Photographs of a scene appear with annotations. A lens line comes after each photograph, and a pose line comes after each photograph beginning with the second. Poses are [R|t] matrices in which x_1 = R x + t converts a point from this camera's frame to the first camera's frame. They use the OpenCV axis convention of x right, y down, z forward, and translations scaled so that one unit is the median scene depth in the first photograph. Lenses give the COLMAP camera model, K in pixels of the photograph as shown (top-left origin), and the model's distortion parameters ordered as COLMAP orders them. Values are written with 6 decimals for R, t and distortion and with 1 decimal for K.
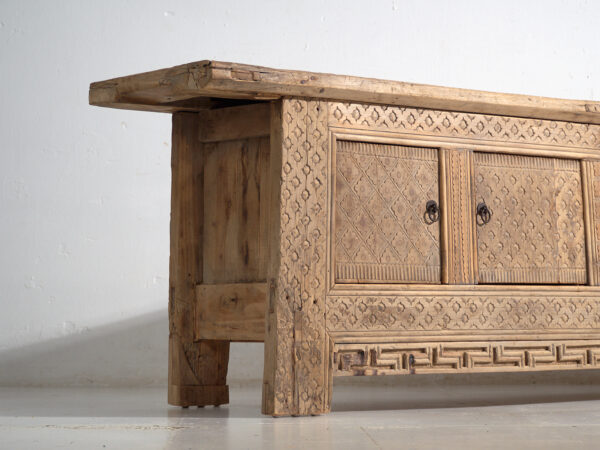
lens RADIAL K [[1558.1, 0, 301.1], [0, 1558.1, 226.9], [0, 0, 1]] dist [0.016972, 0.000000]
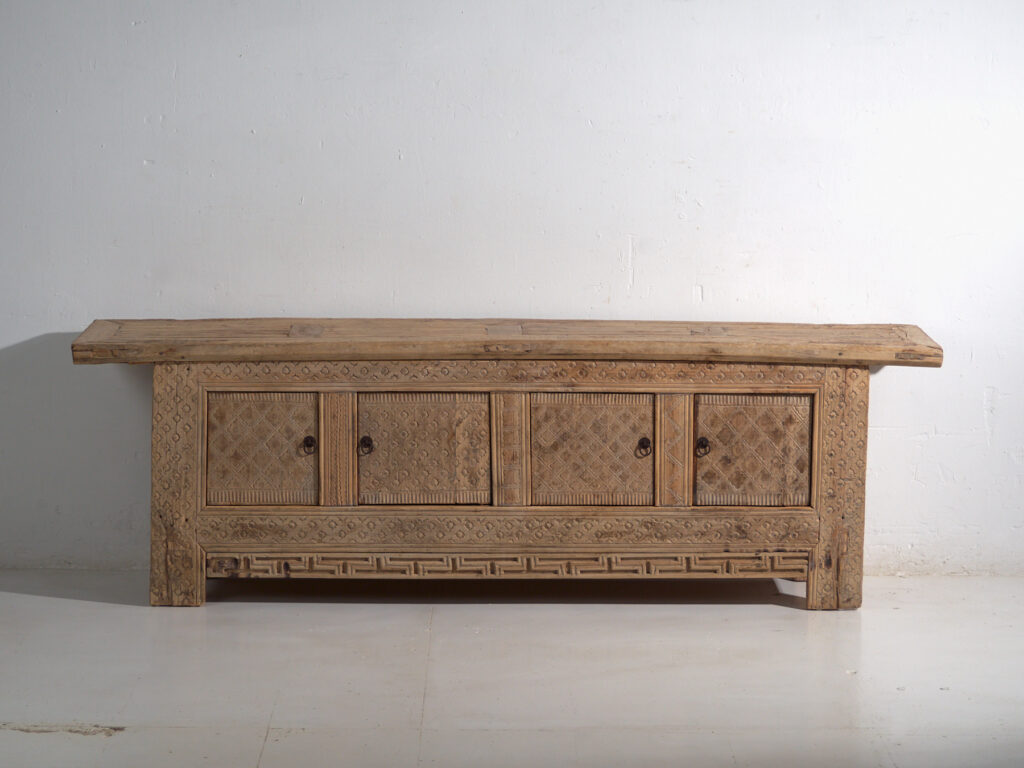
lens RADIAL K [[2710.8, 0, 508.9], [0, 2710.8, 380.6], [0, 0, 1]] dist [-0.057620, 0.000000]
pose [[0.811328, 0.078548, -0.579291, 1.399864], [0.027444, 0.984722, 0.171958, -0.409661], [0.583947, -0.155412, 0.796777, -0.558760]]
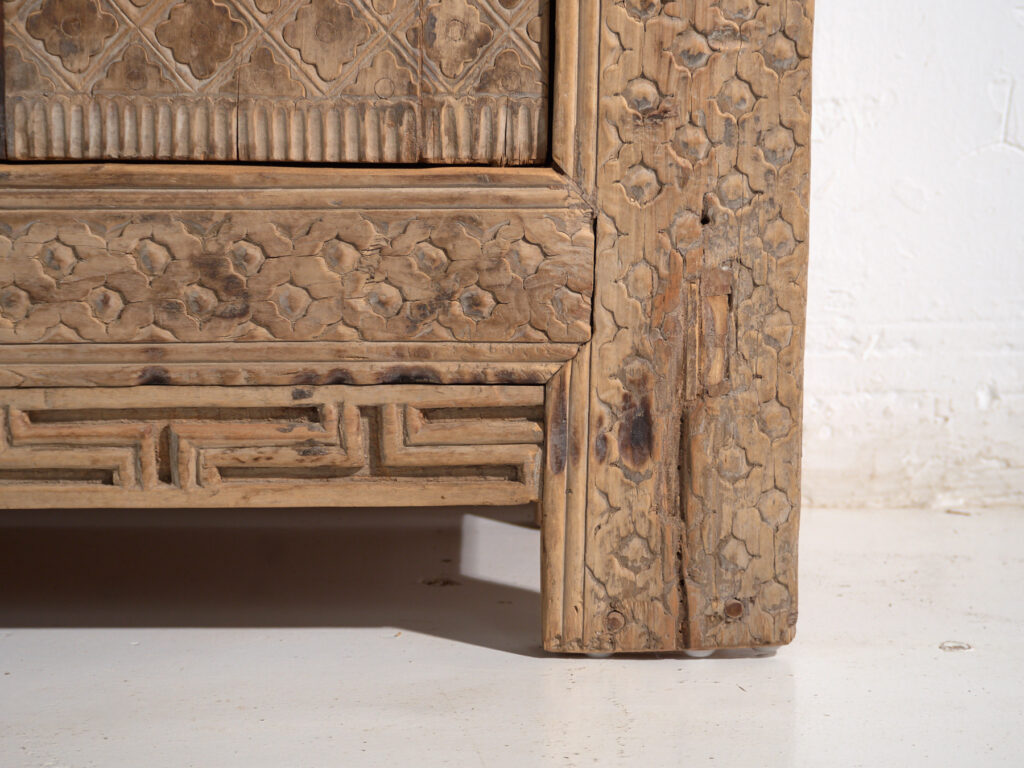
lens RADIAL K [[2659.1, 0, 500.8], [0, 2659.1, 360.8], [0, 0, 1]] dist [0.016972, 0.000000]
pose [[0.816242, 0.078436, -0.572360, 0.633813], [0.027359, 0.984381, 0.173915, 0.004789], [0.577062, -0.157616, 0.801347, 0.861904]]
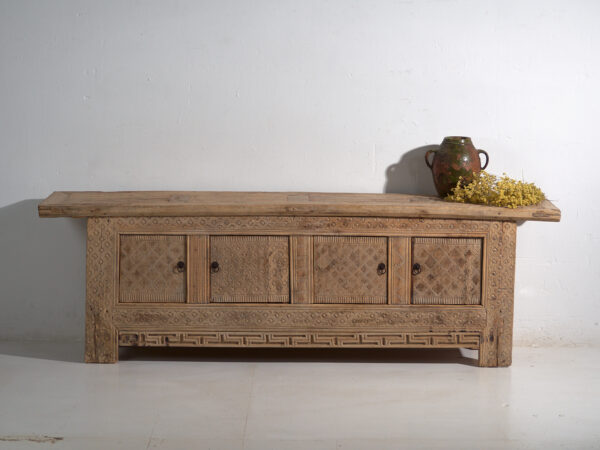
lens RADIAL K [[1545.5, 0, 315.1], [0, 1545.5, 217.3], [0, 0, 1]] dist [-0.061351, 0.000000]
pose [[0.812530, 0.076658, -0.577856, 1.352229], [0.022564, 0.986436, 0.162587, -0.387729], [0.582482, -0.145145, 0.799780, -0.471176]]
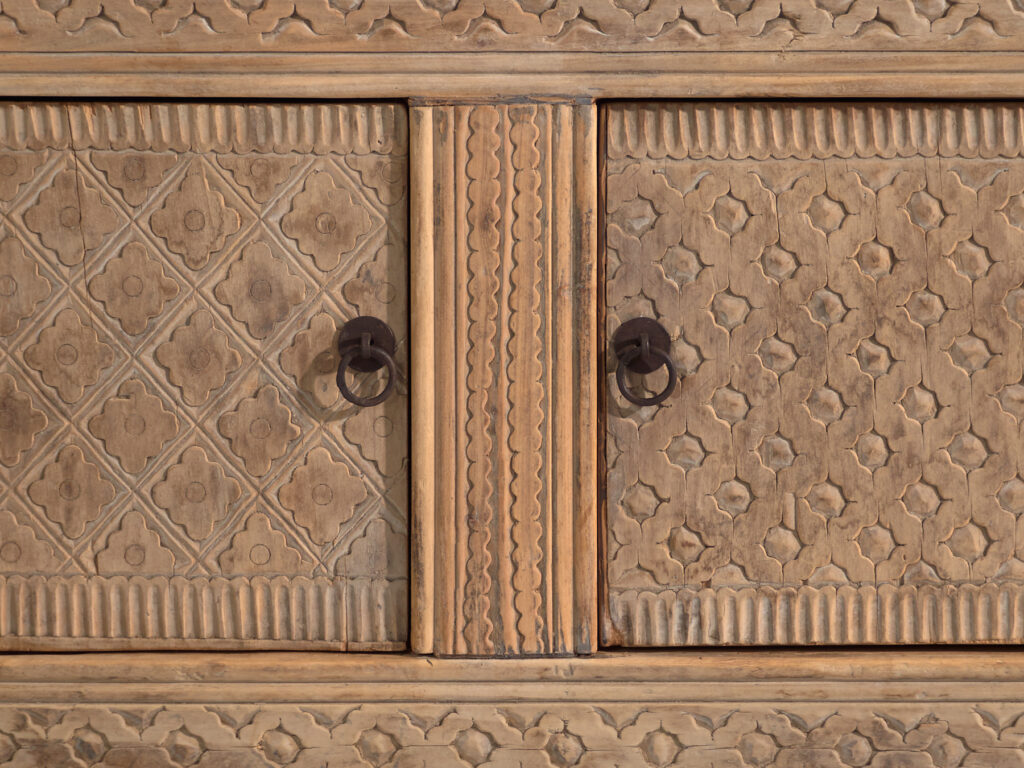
lens RADIAL K [[2659.1, 0, 518.7], [0, 2659.1, 380.1], [0, 0, 1]] dist [0.016972, 0.000000]
pose [[0.805180, 0.078962, -0.587750, 0.348432], [0.029952, 0.984416, 0.173286, -0.078863], [0.592274, -0.157131, 0.790267, 0.674968]]
